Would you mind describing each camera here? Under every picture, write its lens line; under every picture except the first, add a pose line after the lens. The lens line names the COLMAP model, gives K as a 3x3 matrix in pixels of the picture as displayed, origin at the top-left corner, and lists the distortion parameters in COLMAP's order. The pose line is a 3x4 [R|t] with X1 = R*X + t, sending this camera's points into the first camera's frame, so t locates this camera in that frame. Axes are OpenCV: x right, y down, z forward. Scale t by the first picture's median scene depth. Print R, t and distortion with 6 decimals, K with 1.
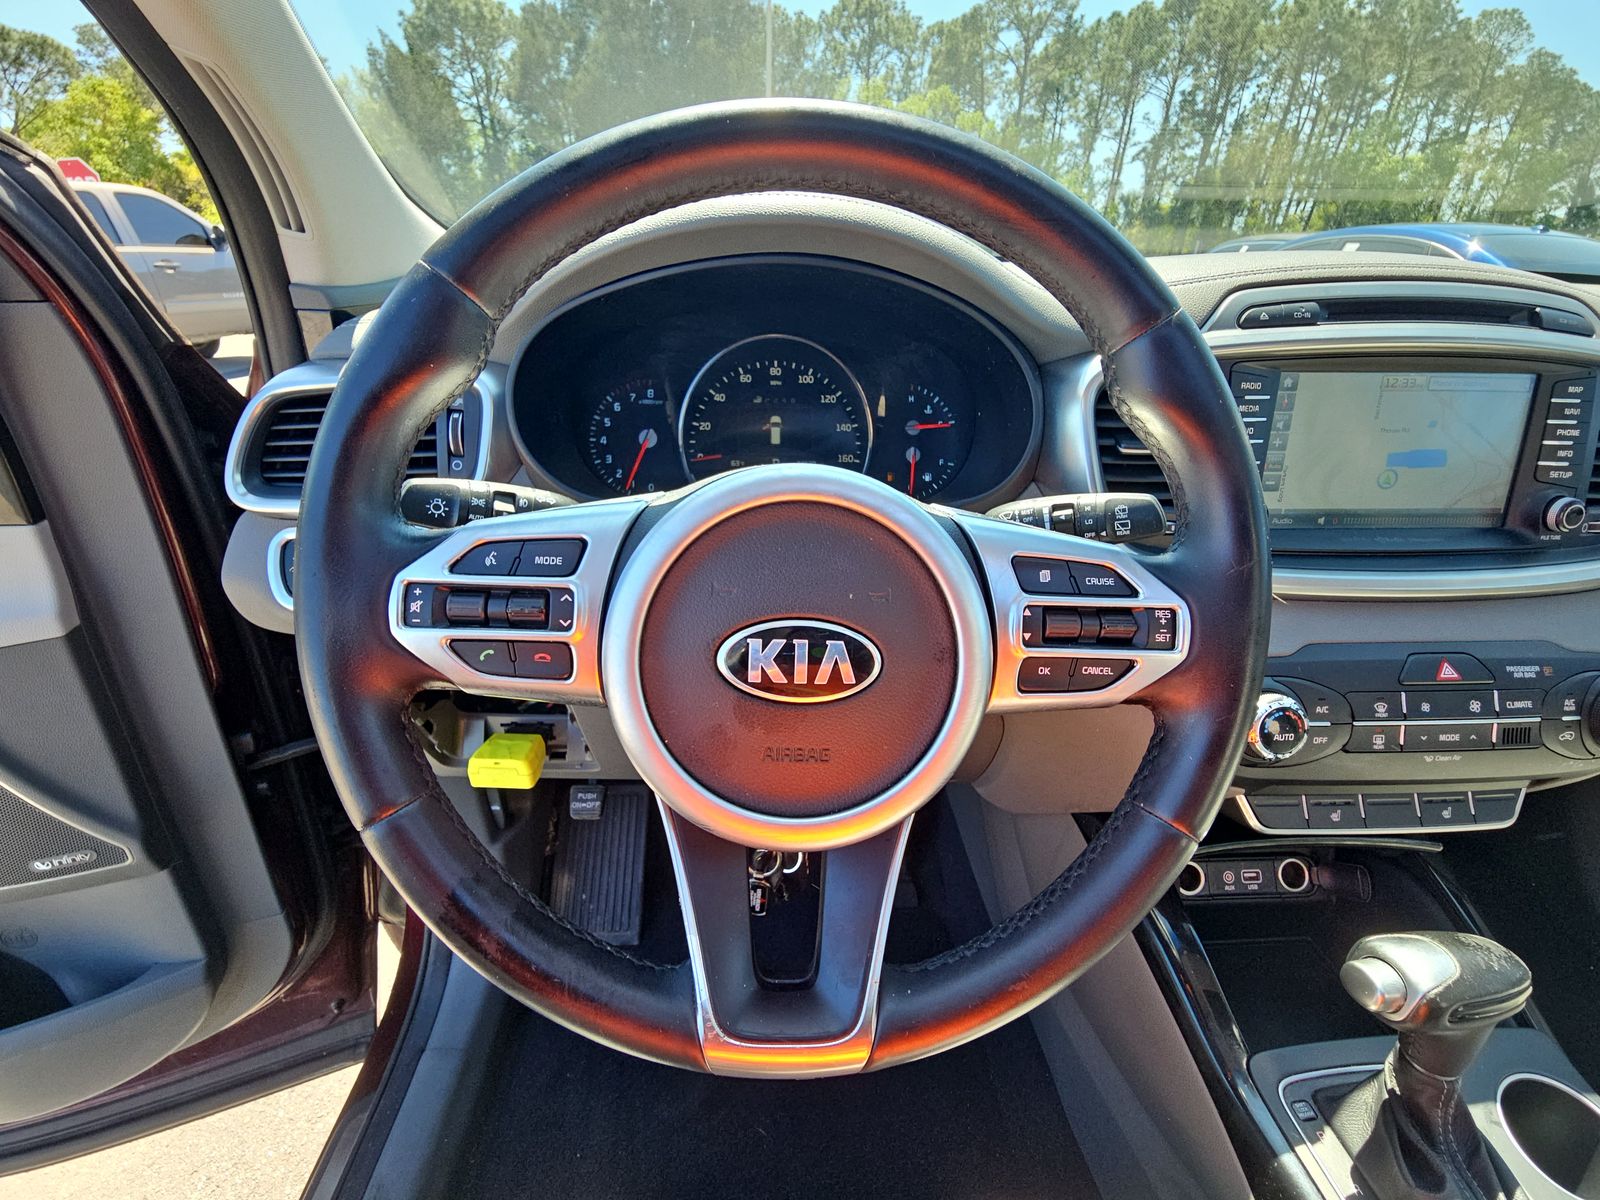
lens RADIAL K [[647.5, 0, 800.7], [0, 647.5, 611.5], [0, 0, 1]] dist [0.000678, -0.000466]
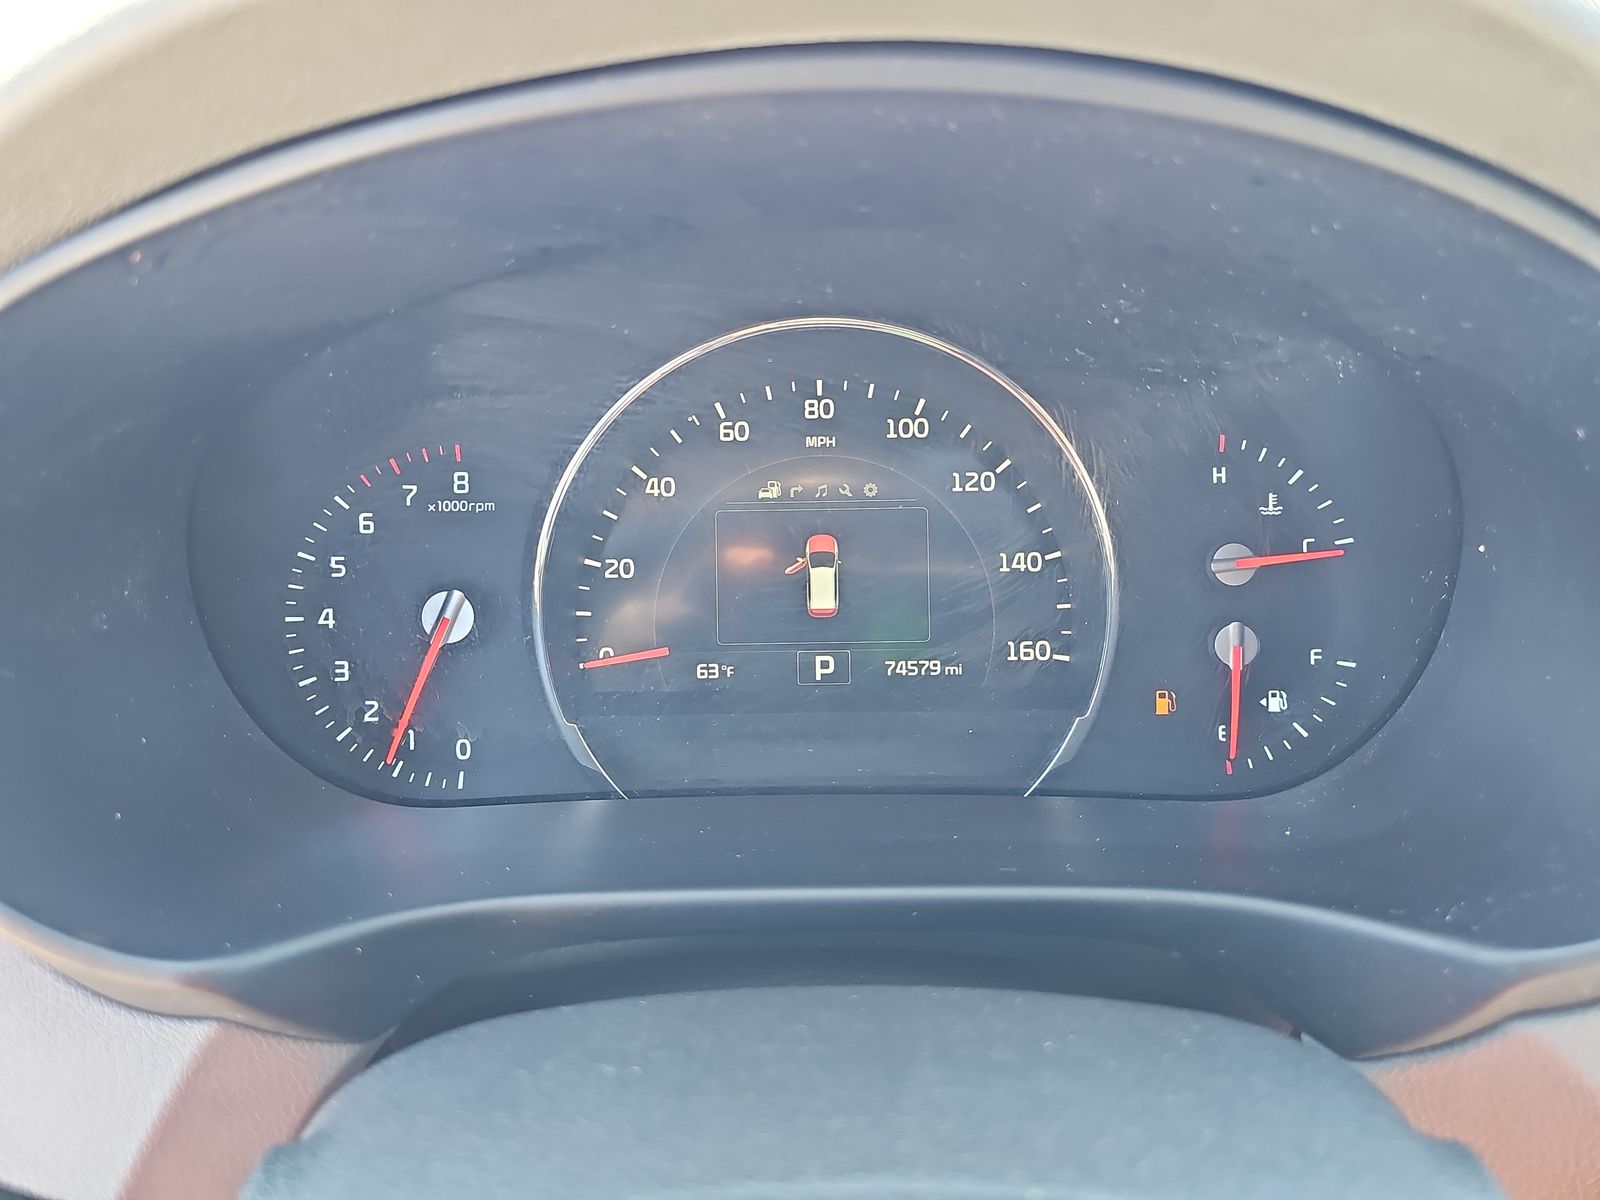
lens RADIAL K [[1075.7, 0, 799.6], [0, 1075.7, 600.1], [0, 0, 1]] dist [0.008547, -0.000100]
pose [[0.998233, -0.015843, -0.057273, -0.018135], [0.011151, 0.996625, -0.081332, -0.222995], [0.058369, 0.080550, 0.995040, 0.436366]]
